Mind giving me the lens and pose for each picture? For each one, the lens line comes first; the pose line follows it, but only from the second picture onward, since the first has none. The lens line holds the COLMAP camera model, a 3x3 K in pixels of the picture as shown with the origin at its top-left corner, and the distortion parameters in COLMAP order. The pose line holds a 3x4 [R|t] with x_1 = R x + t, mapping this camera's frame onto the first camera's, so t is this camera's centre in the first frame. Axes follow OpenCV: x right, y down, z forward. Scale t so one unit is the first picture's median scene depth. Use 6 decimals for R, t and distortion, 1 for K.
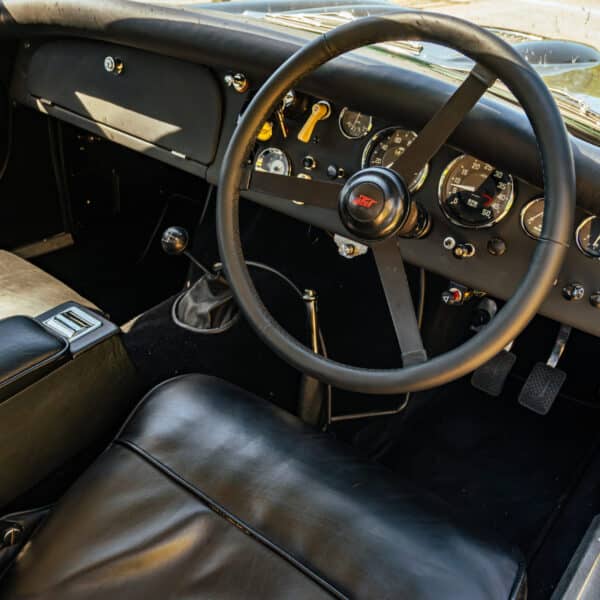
lens RADIAL K [[701.6, 0, 300.2], [0, 701.6, 279.8], [0, 0, 1]] dist [-0.010365, 0.024210]
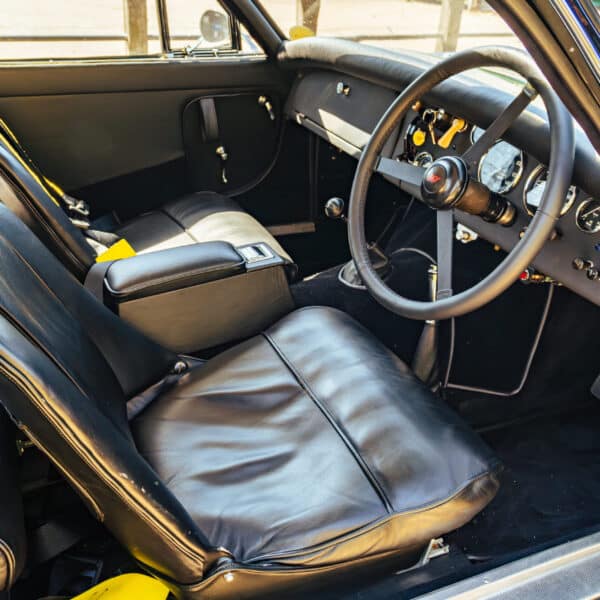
lens RADIAL K [[755.1, 0, 299.6], [0, 755.1, 286.6], [0, 0, 1]] dist [-0.000249, 0.049591]
pose [[0.870058, 0.163699, -0.464975, 0.456092], [-0.207217, 0.977320, -0.043668, 0.166766], [0.447281, 0.134345, 0.884246, -0.310126]]
